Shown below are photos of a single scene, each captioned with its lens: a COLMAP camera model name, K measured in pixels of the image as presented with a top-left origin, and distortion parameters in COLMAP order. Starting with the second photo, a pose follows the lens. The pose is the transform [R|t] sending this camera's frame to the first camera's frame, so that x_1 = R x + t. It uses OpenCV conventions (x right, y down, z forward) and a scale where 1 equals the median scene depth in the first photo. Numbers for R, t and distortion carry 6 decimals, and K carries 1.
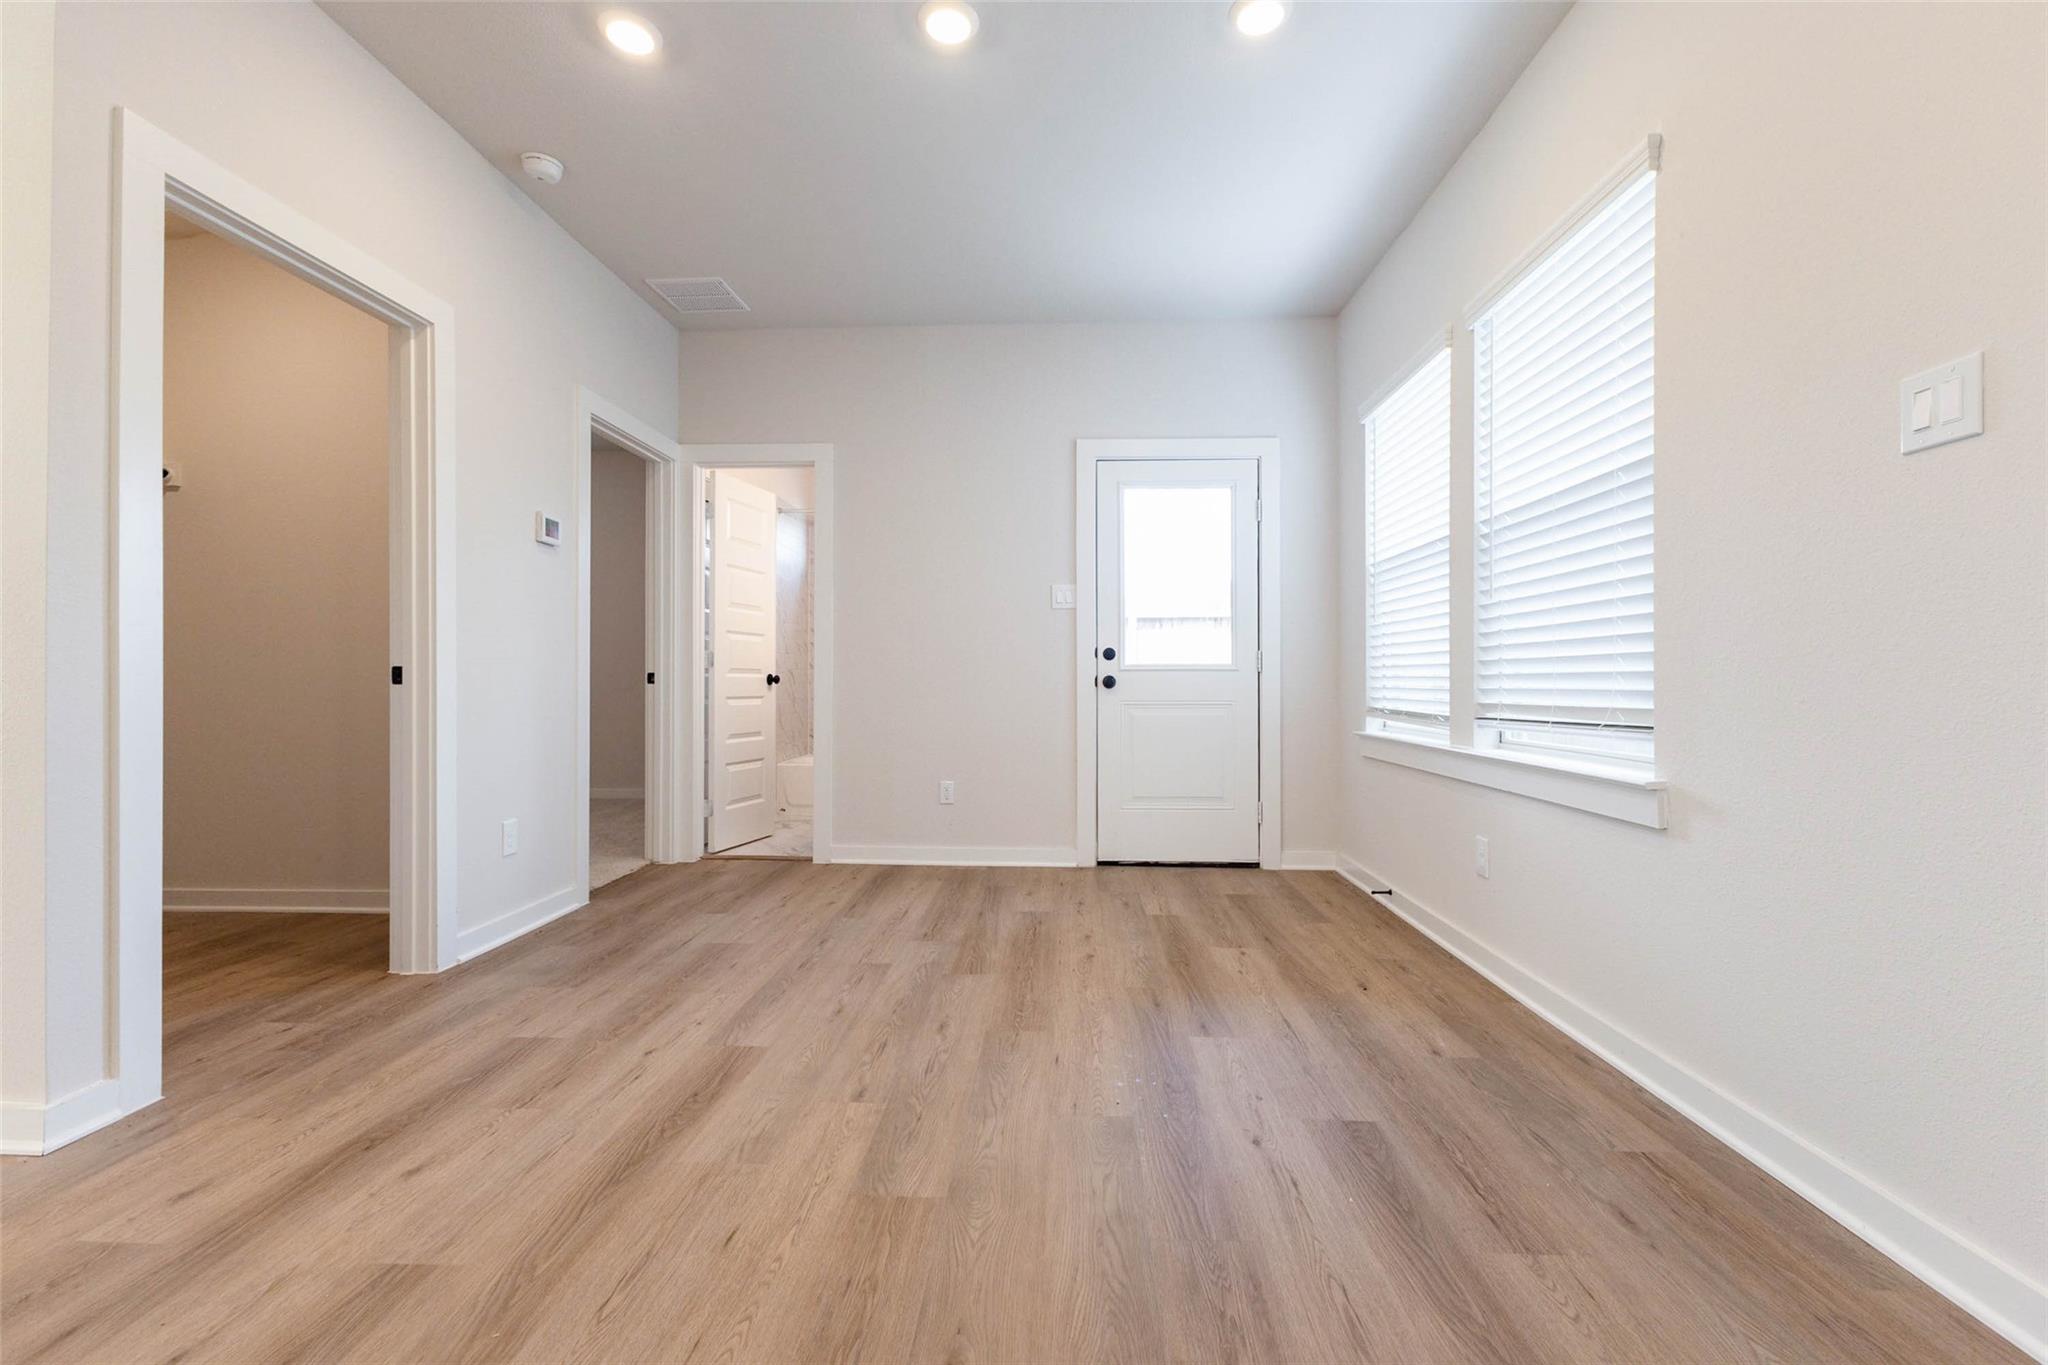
lens RADIAL K [[881.7, 0, 1026.9], [0, 881.7, 676.9], [0, 0, 1]] dist [0.008758, -0.001318]
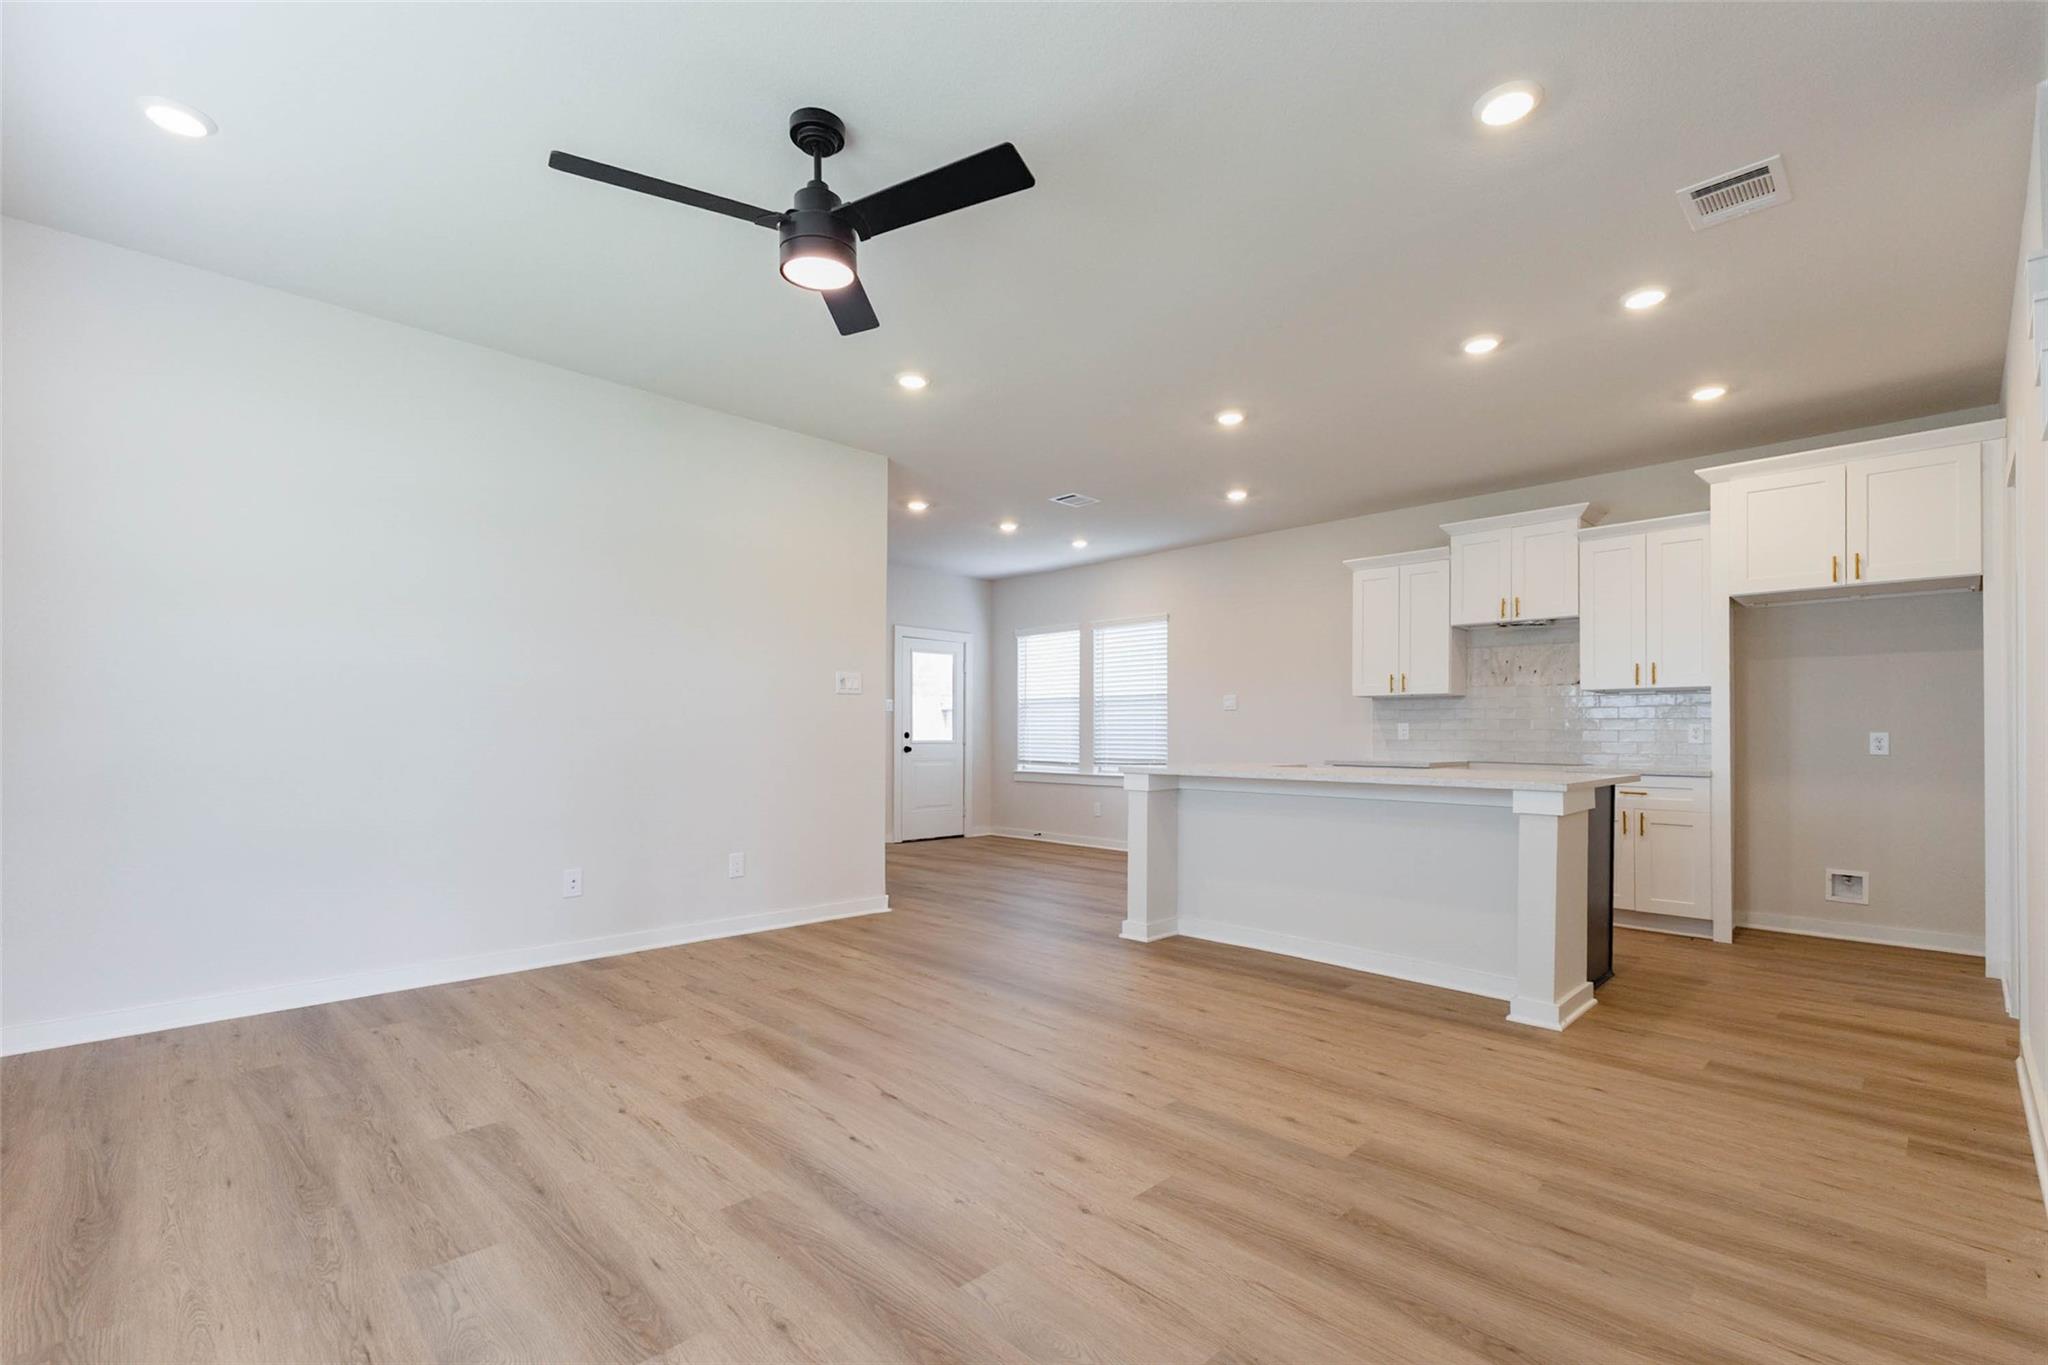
lens RADIAL K [[881.7, 0, 1011.7], [0, 881.7, 716.2], [0, 0, 1]] dist [0.008758, -0.001318]
pose [[0.679166, 0.026017, 0.733524, -2.664956], [-0.011352, 0.999624, -0.024944, -0.047311], [-0.733897, 0.008614, 0.679206, -1.150452]]
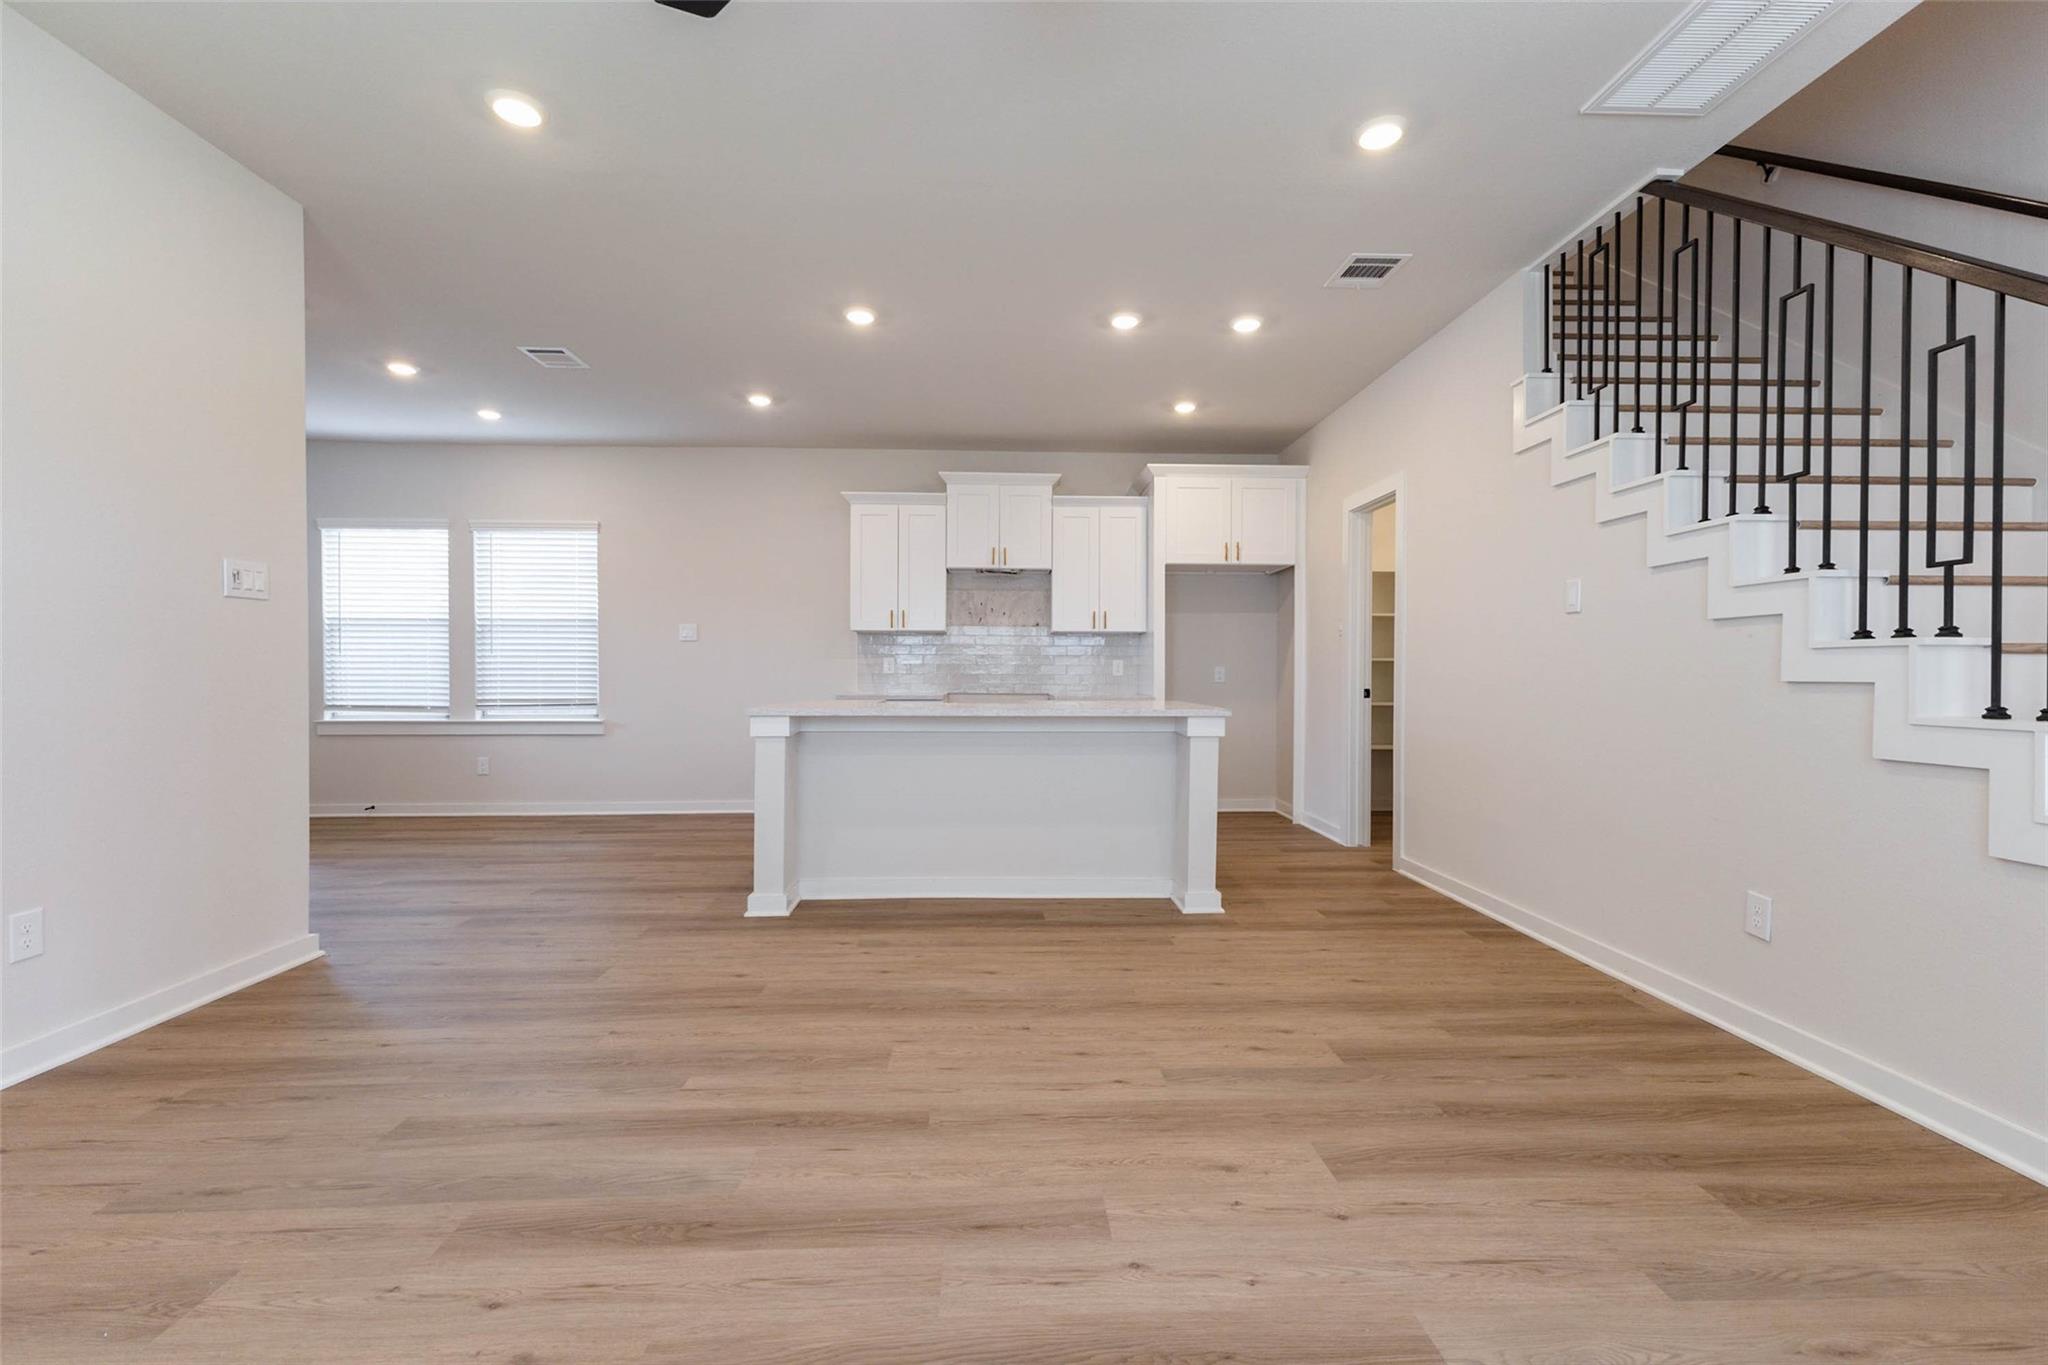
lens RADIAL K [[881.7, 0, 1026.8], [0, 881.7, 679.7], [0, 0, 1]] dist [0.008758, -0.001318]
pose [[-0.084111, -0.002178, 0.996454, -2.695744], [-0.004783, 0.999987, 0.001782, -0.044150], [-0.996445, -0.004616, -0.084120, -0.303030]]
